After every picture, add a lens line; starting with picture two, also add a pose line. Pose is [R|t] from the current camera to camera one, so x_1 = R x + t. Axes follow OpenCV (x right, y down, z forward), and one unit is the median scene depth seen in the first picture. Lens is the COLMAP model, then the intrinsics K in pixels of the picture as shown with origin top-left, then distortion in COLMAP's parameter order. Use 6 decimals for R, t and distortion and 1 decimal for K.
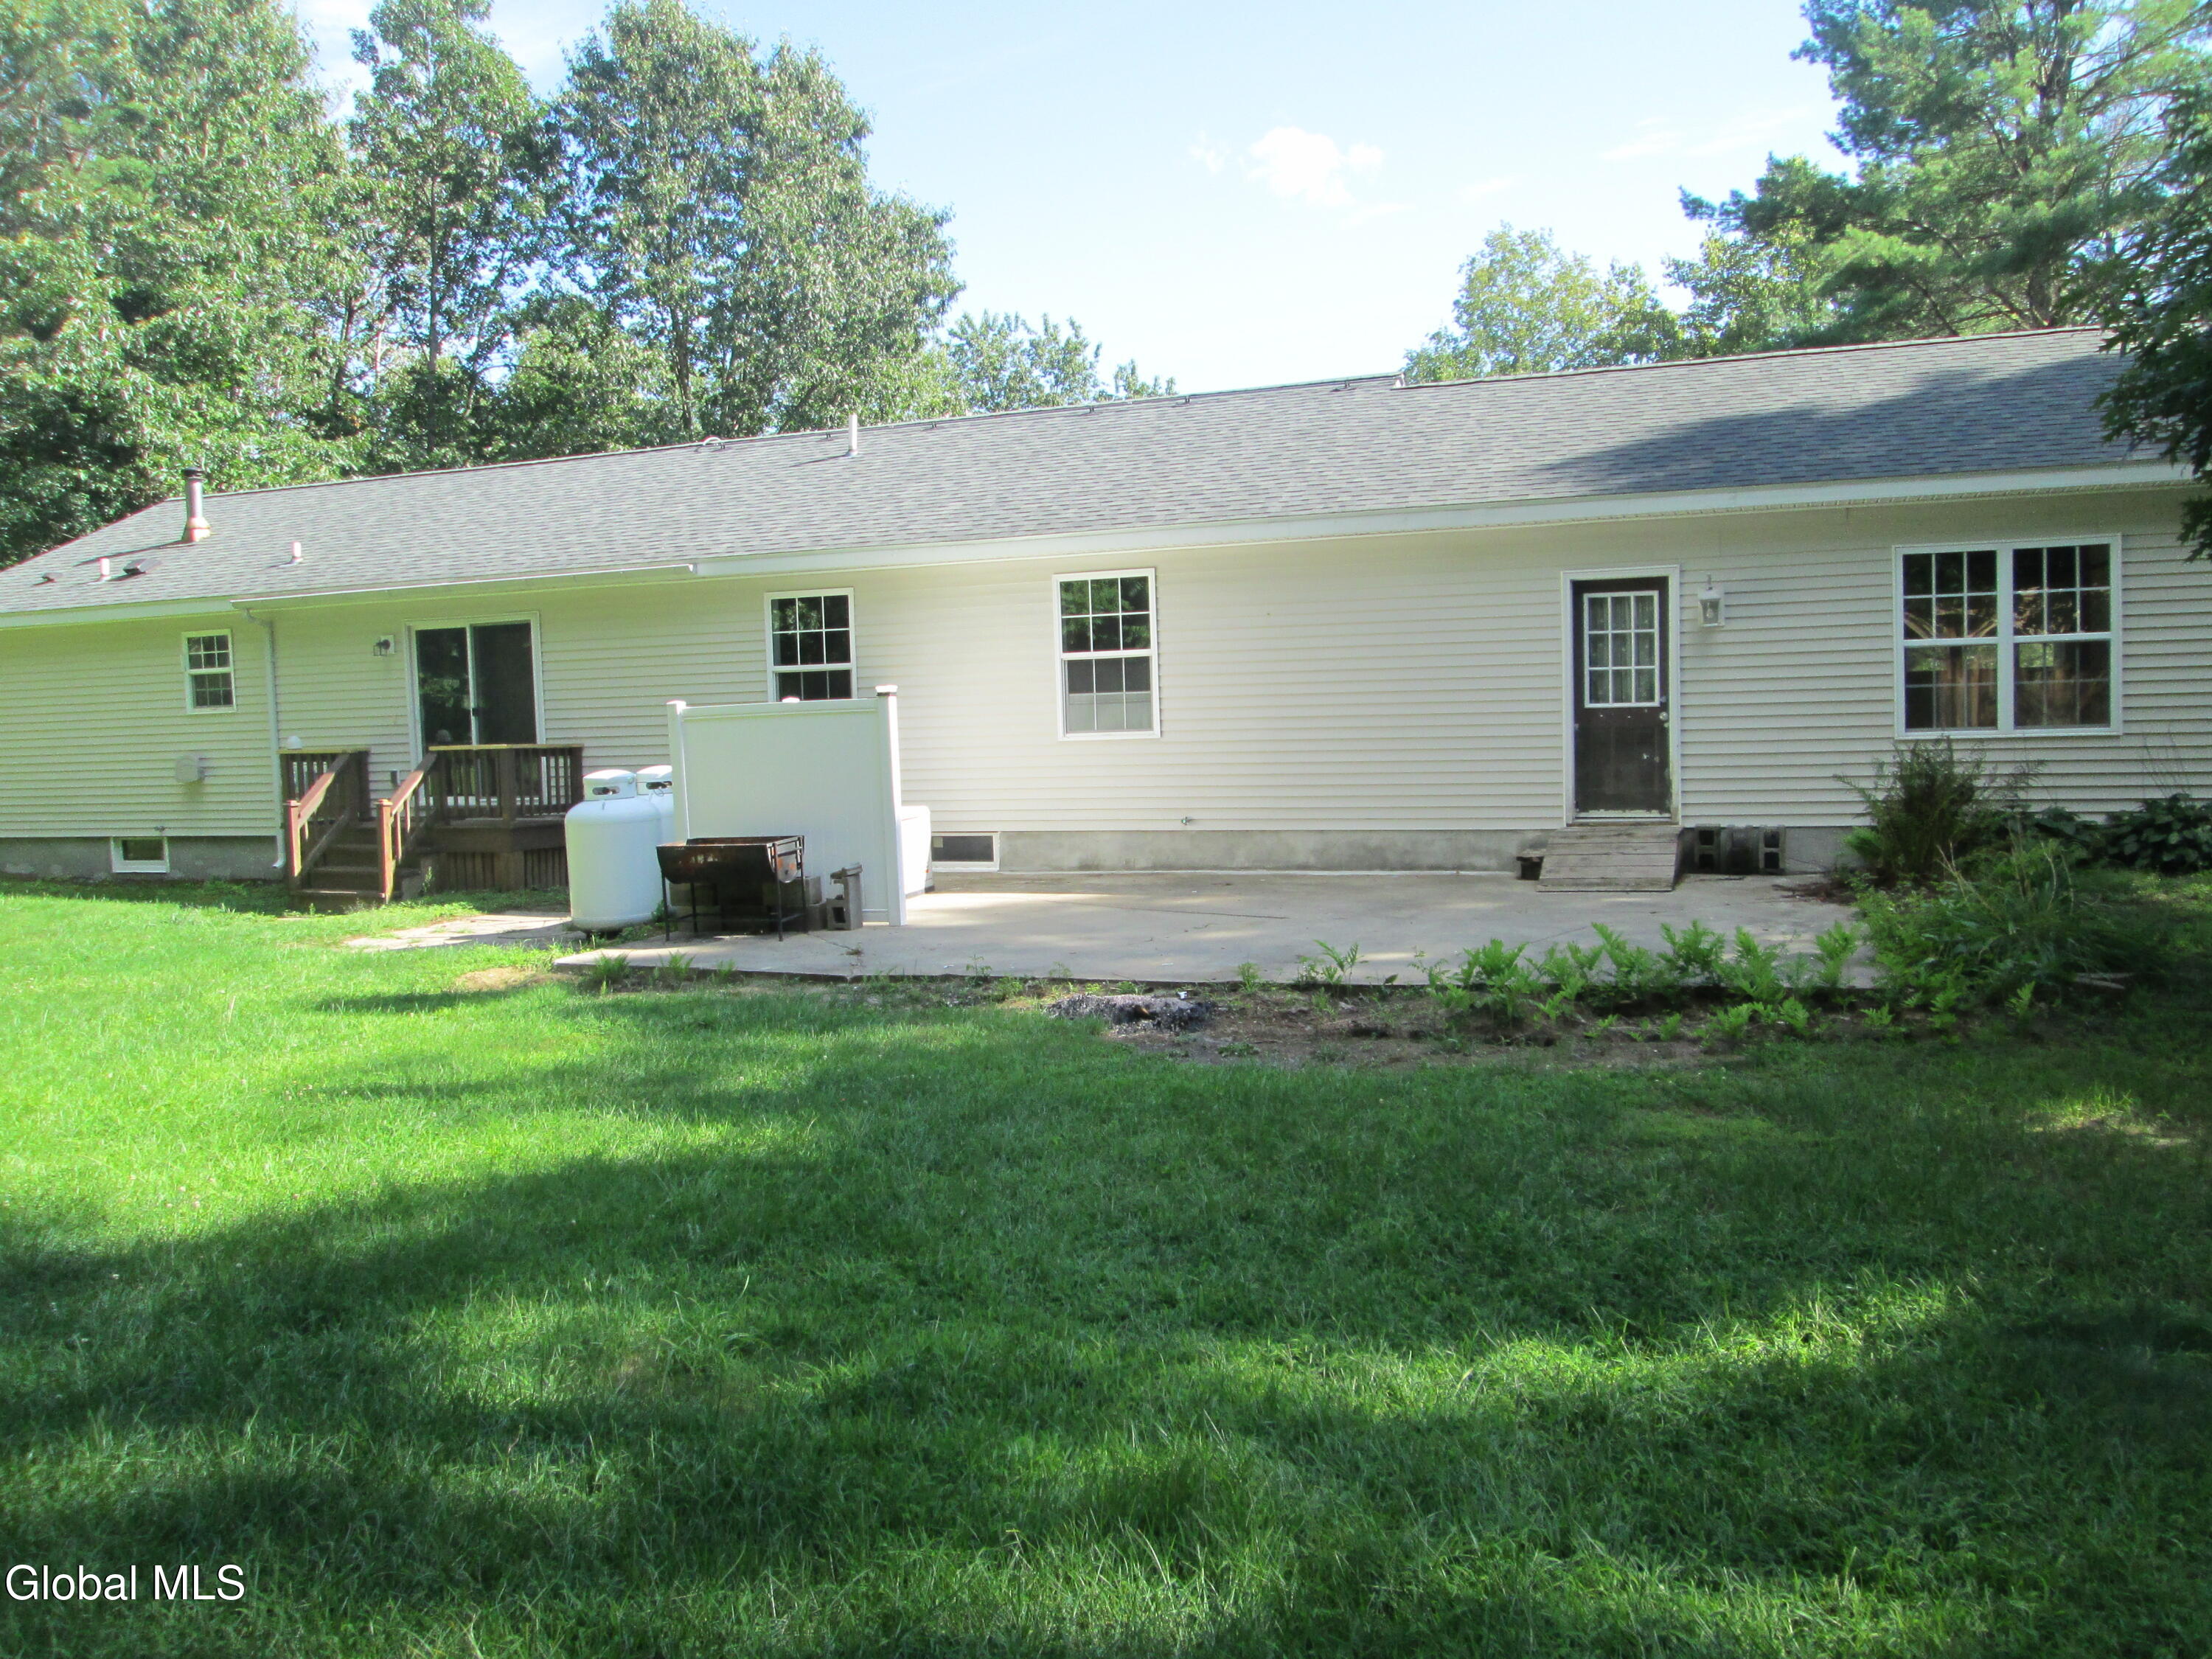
lens RADIAL K [[1808.0, 0, 1100.7], [0, 1808.0, 846.7], [0, 0, 1]] dist [-0.080028, 0.075827]
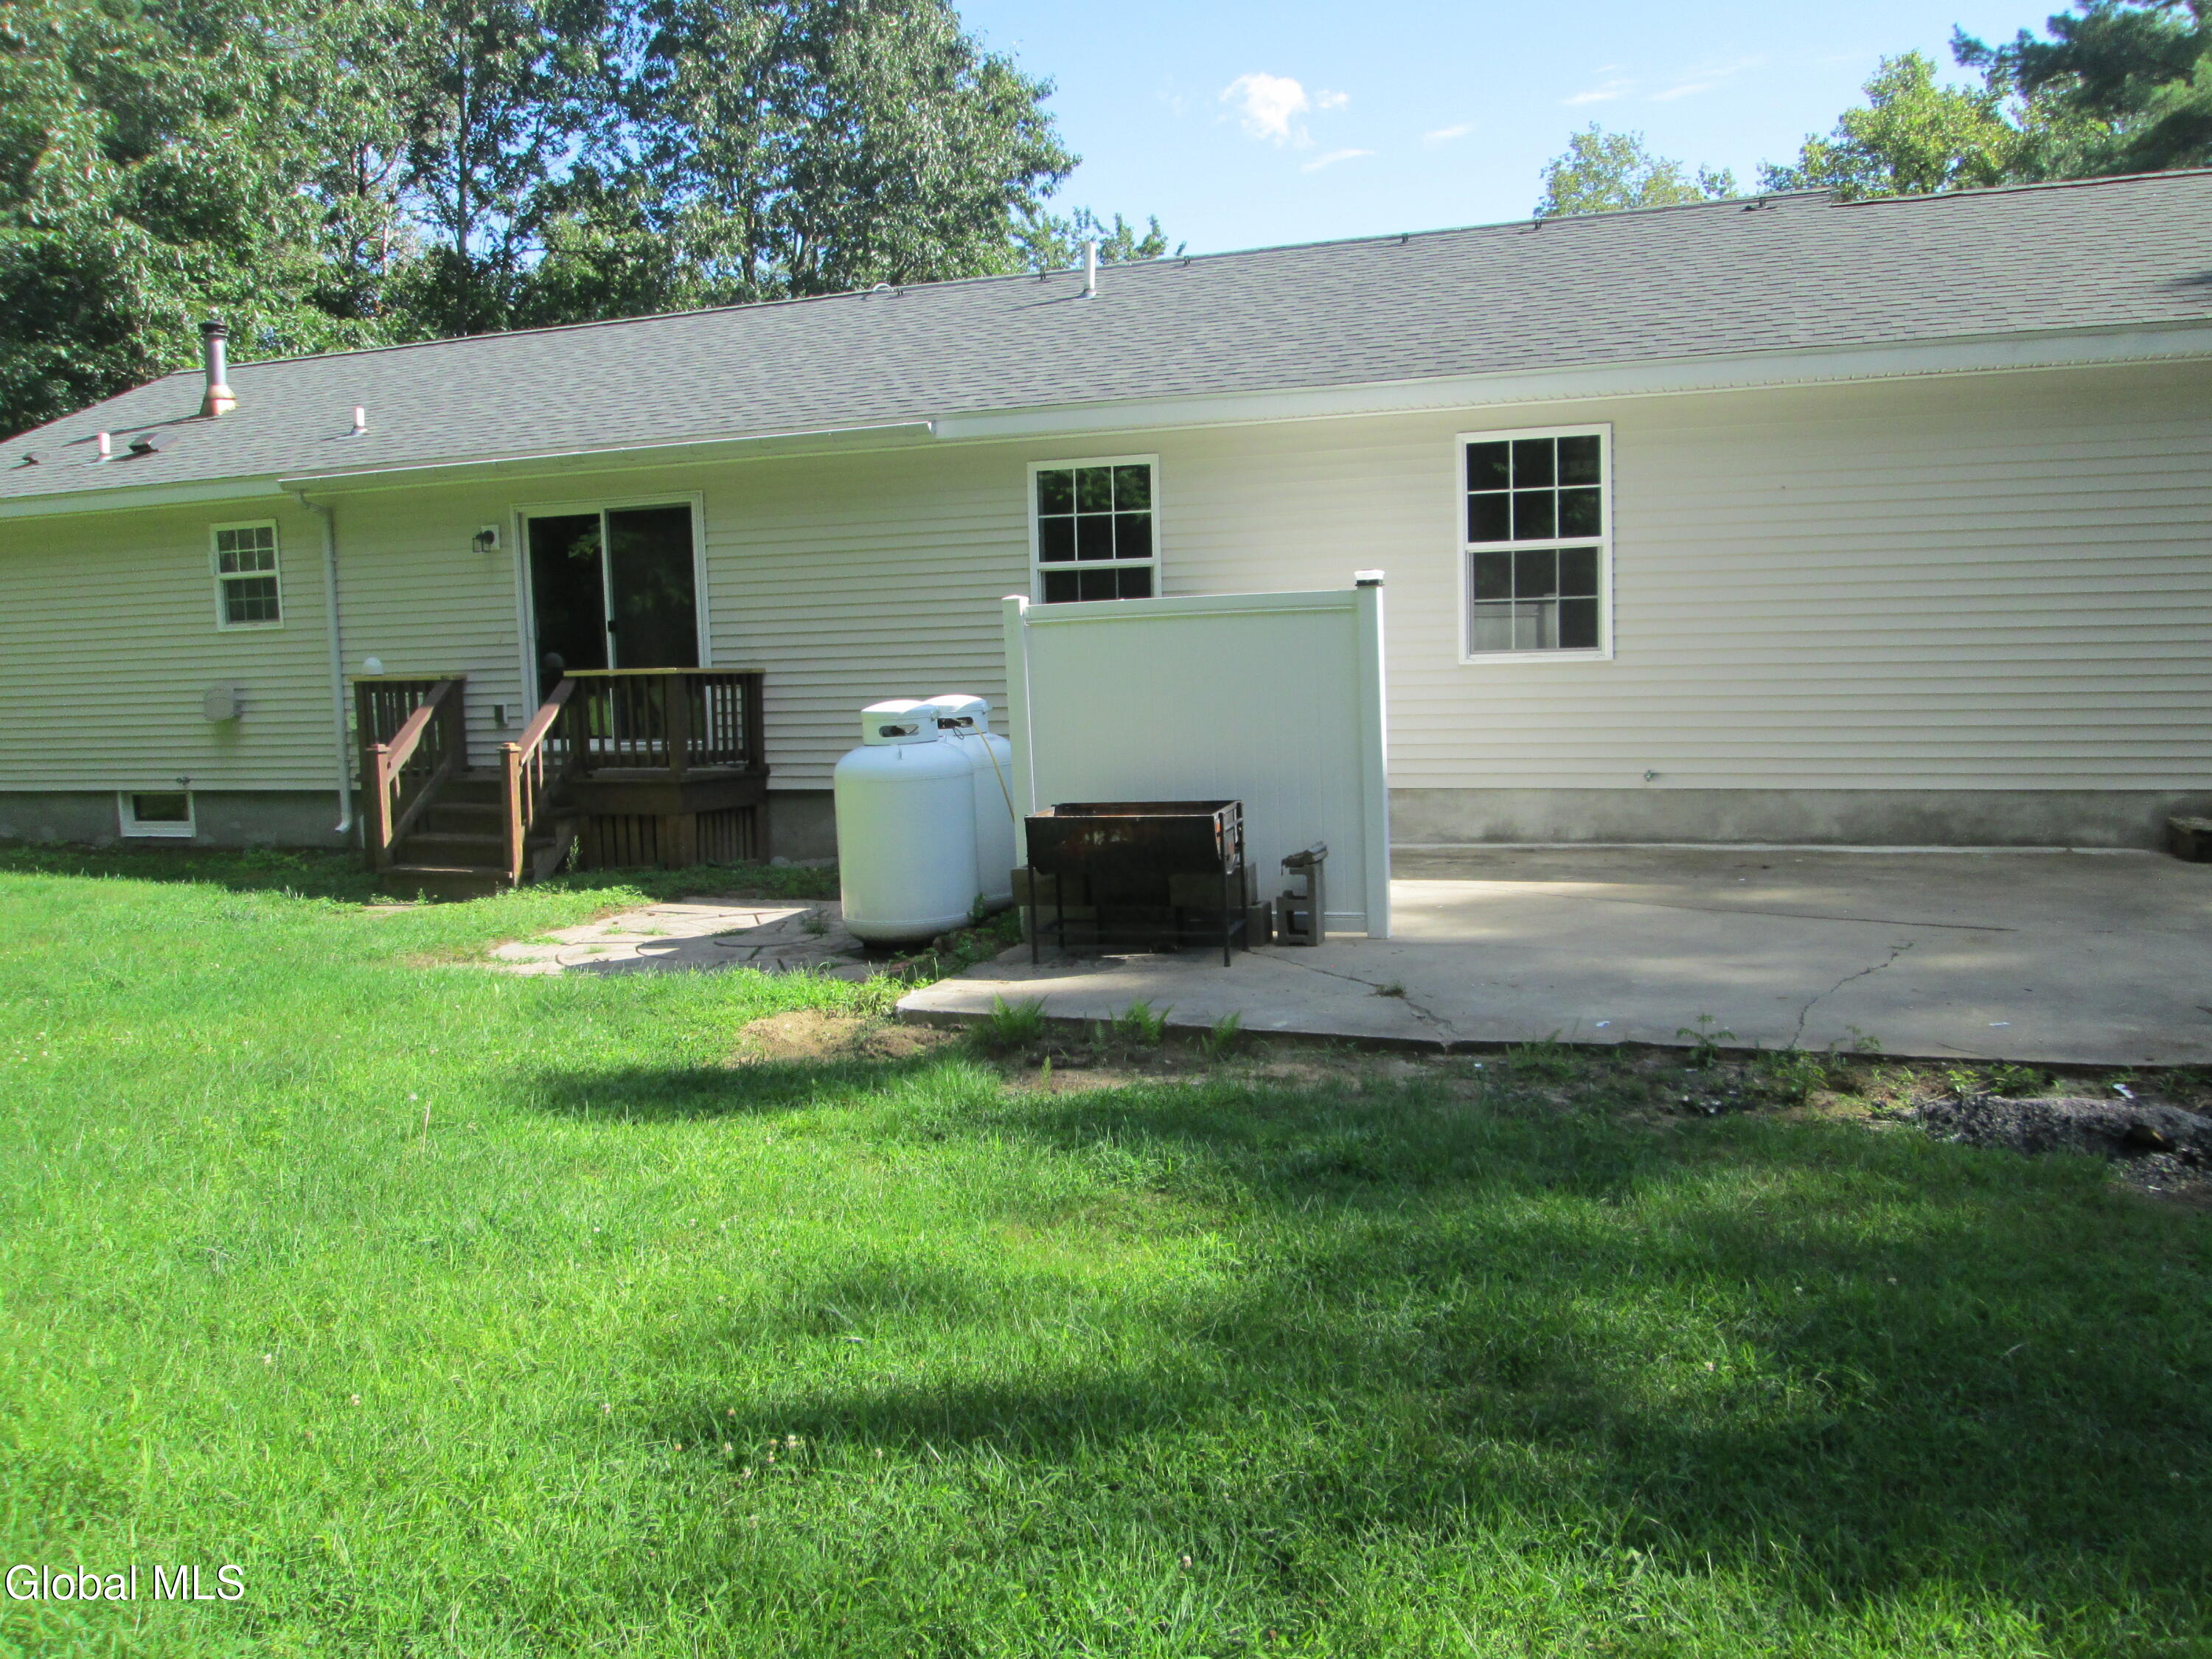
lens RADIAL K [[1808.0, 0, 1106.0], [0, 1808.0, 833.7], [0, 0, 1]] dist [-0.080028, 0.075827]
pose [[0.999852, 0.000681, 0.017173, -0.155612], [-0.001104, 0.999695, 0.024659, -0.007081], [-0.017151, -0.024674, 0.999548, 0.242298]]
